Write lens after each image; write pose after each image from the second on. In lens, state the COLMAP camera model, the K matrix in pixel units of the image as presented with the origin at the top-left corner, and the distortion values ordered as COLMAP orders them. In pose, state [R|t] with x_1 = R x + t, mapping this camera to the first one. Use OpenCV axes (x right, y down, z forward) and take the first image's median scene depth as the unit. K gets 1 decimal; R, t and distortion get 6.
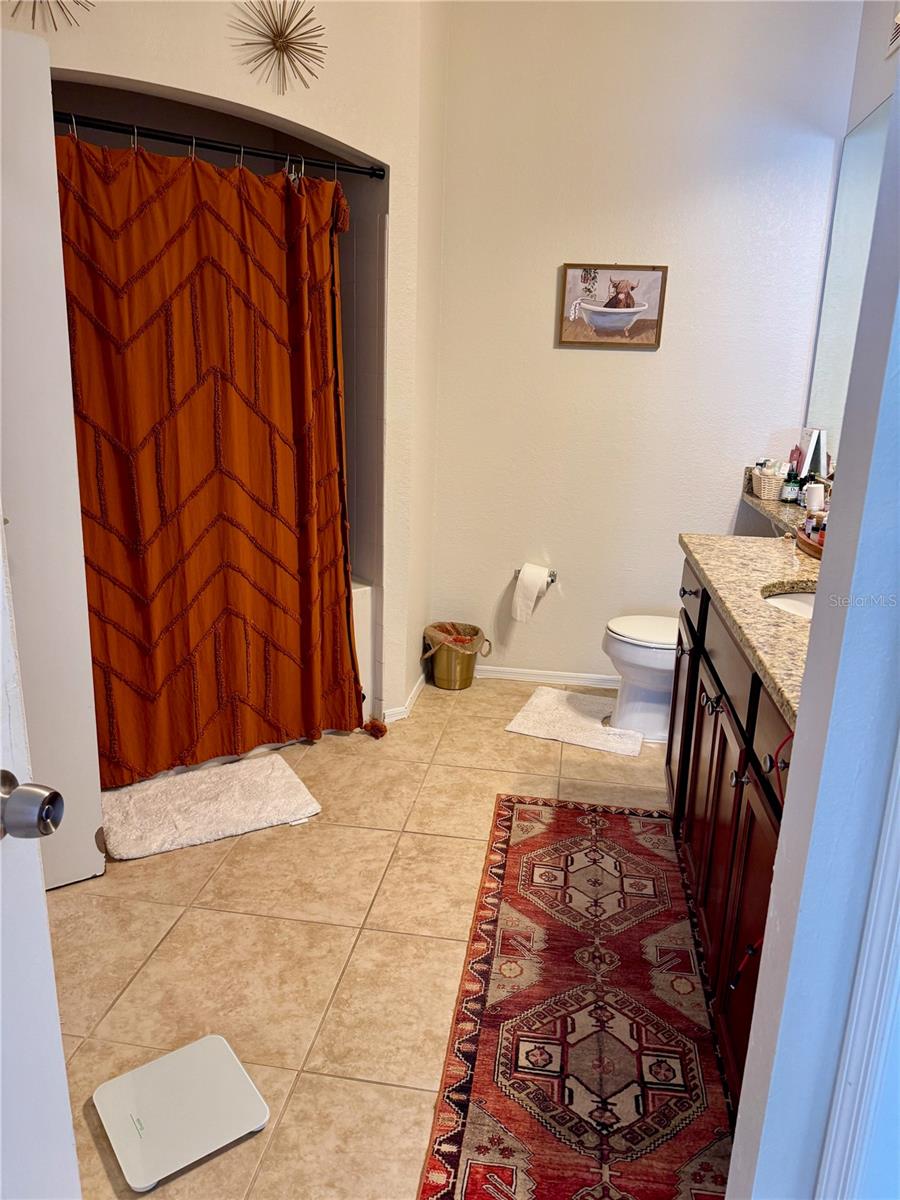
lens RADIAL K [[836.1, 0, 453.5], [0, 836.1, 600.9], [0, 0, 1]] dist [0.036224, -0.053496]
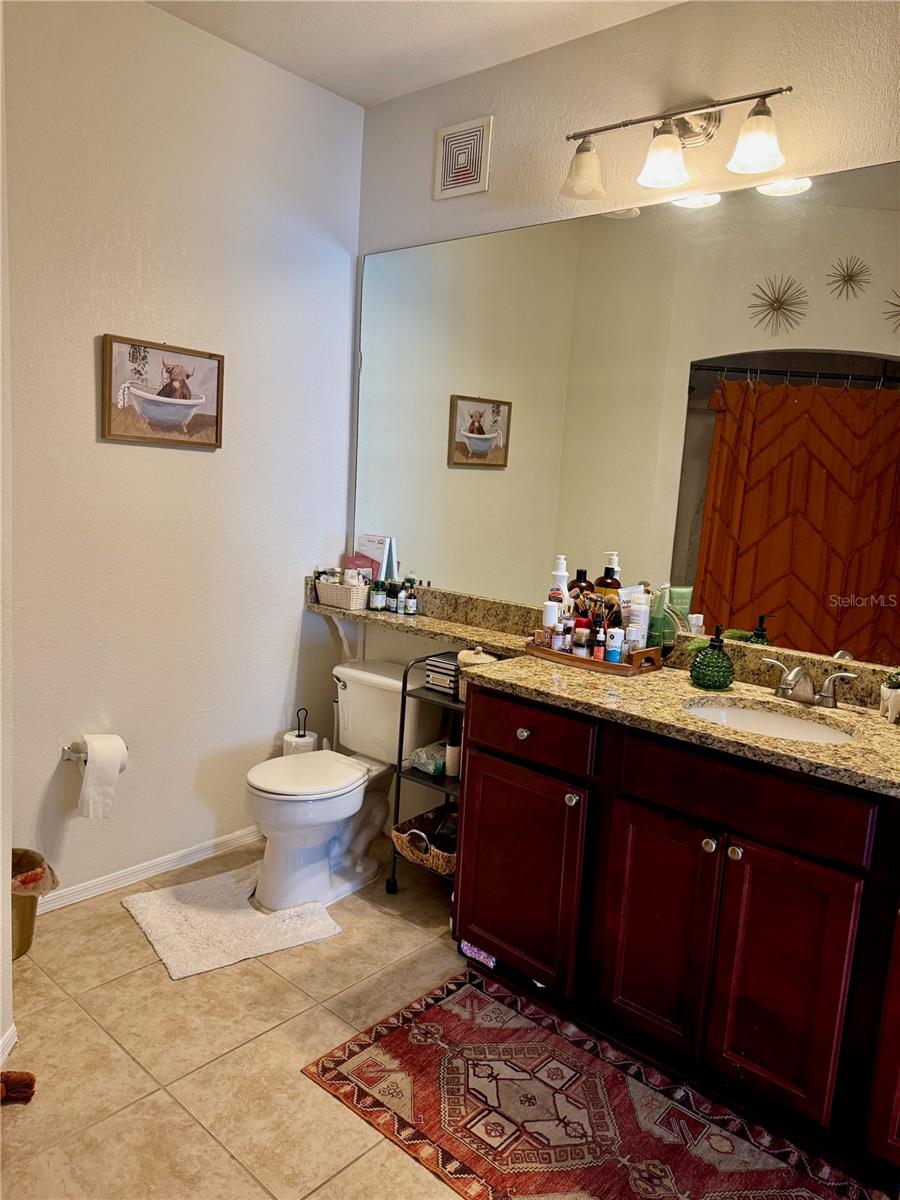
lens RADIAL K [[836.1, 0, 453.5], [0, 836.1, 600.9], [0, 0, 1]] dist [0.036224, -0.053496]
pose [[0.535840, -0.118956, 0.835898, -0.402405], [0.175830, 0.984041, 0.027325, -0.150802], [-0.825809, 0.132334, 0.548204, 0.413989]]
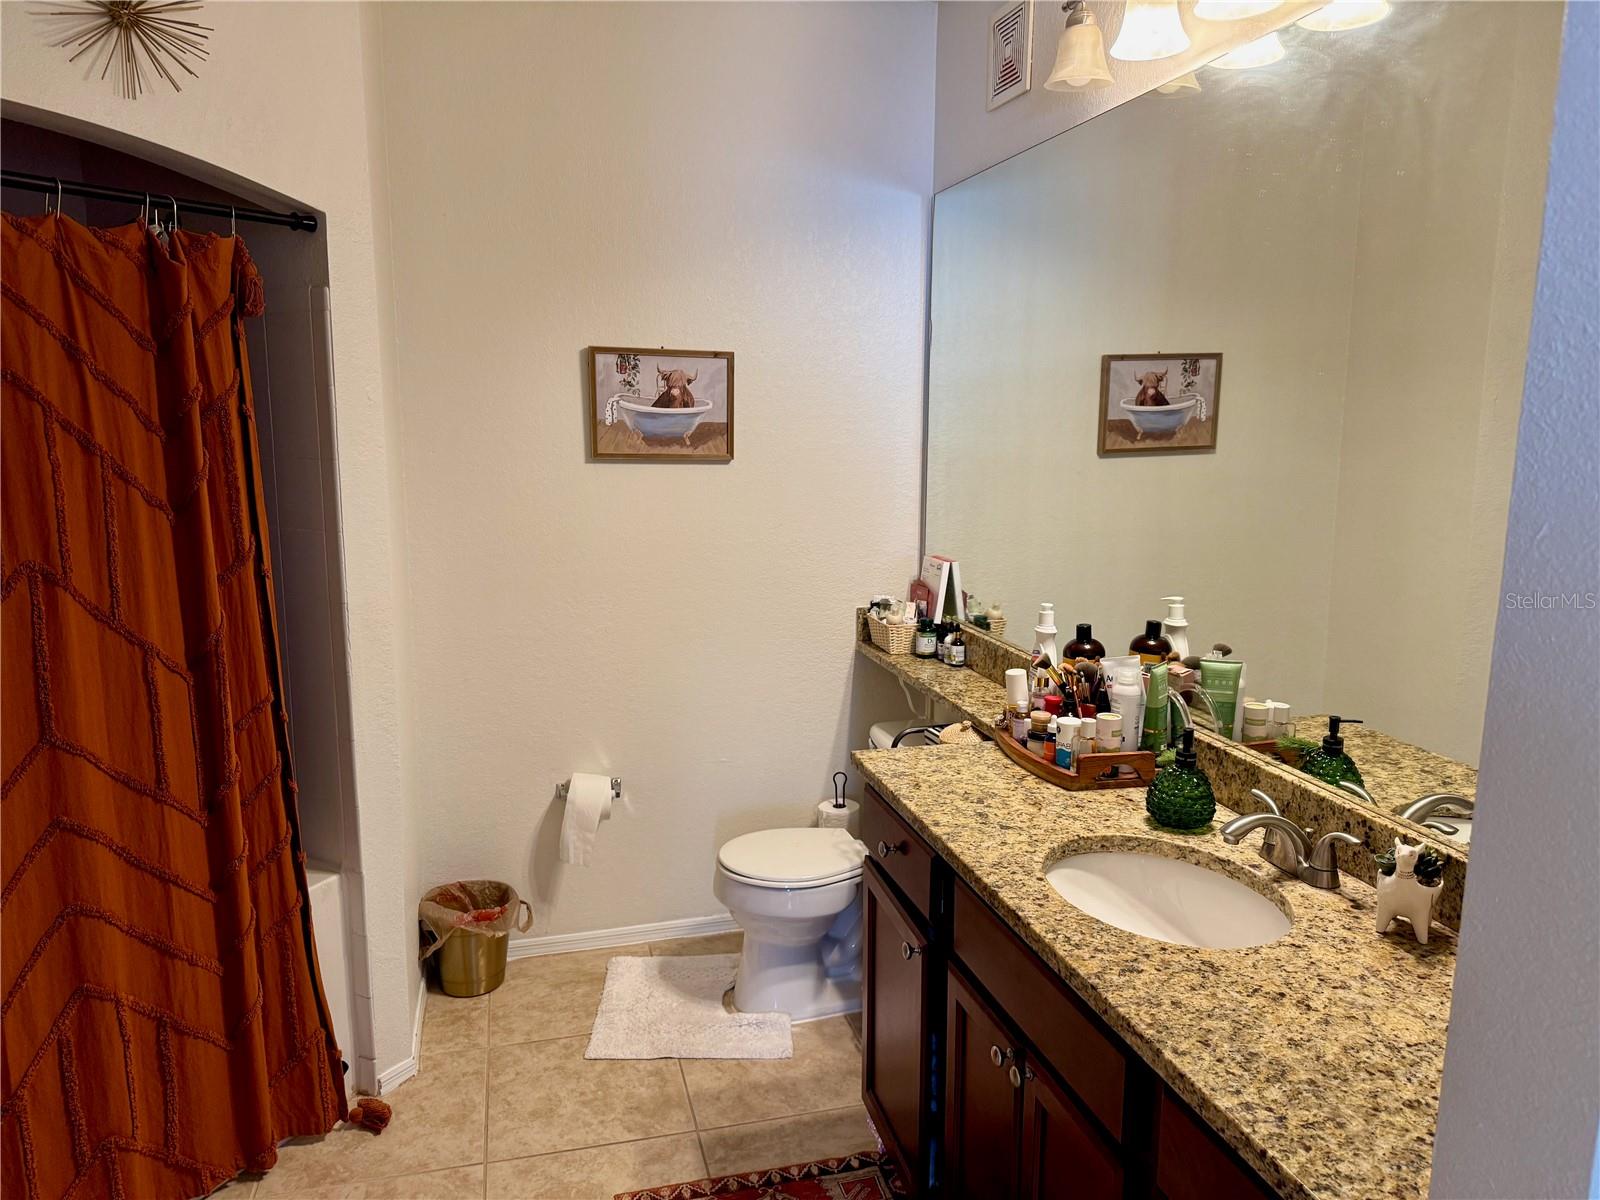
lens RADIAL K [[1118.9, 0, 805.8], [0, 1118.9, 601.6], [0, 0, 1]] dist [0.093718, -0.114244]
pose [[0.914735, -0.092350, 0.393359, -0.102734], [0.126439, 0.990061, -0.061589, -0.127918], [-0.383762, 0.106073, 0.917320, 0.113067]]
